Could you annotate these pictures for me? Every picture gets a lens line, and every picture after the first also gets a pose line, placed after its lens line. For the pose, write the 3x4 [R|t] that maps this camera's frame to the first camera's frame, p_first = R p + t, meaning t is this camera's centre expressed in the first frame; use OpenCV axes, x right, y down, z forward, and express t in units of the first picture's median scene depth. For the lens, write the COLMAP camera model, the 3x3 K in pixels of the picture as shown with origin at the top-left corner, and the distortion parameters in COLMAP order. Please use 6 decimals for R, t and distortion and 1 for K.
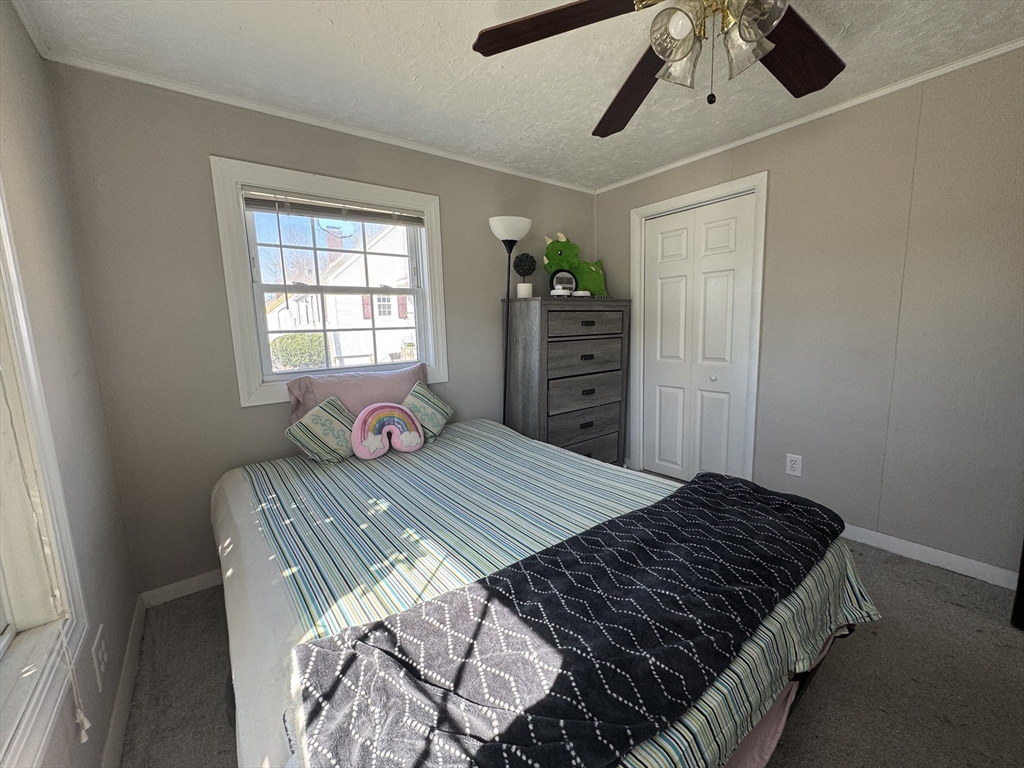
lens RADIAL K [[411.2, 0, 510.9], [0, 411.2, 379.1], [0, 0, 1]] dist [-0.000141, -0.000021]
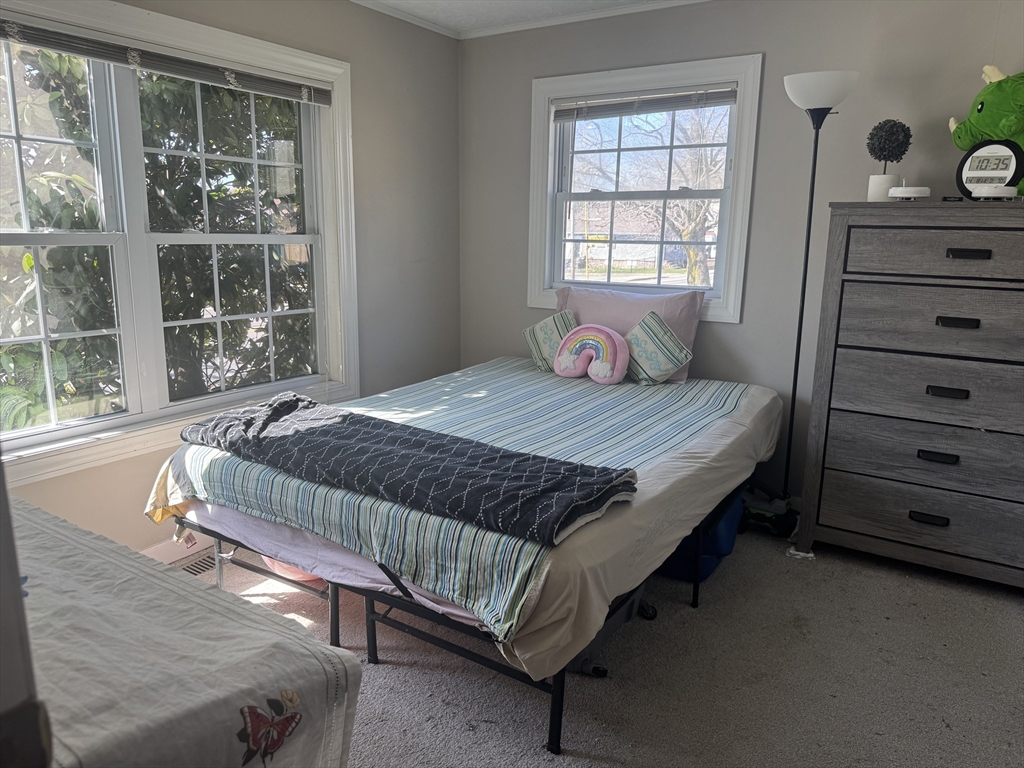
lens RADIAL K [[724.6, 0, 511.1], [0, 724.6, 385.9], [0, 0, 1]] dist [0.008123, 0.001604]
pose [[0.335836, 0.227679, -0.913989, 0.925724], [-0.160529, 0.969986, 0.182643, -0.059345], [0.928140, 0.085384, 0.362306, 0.216041]]
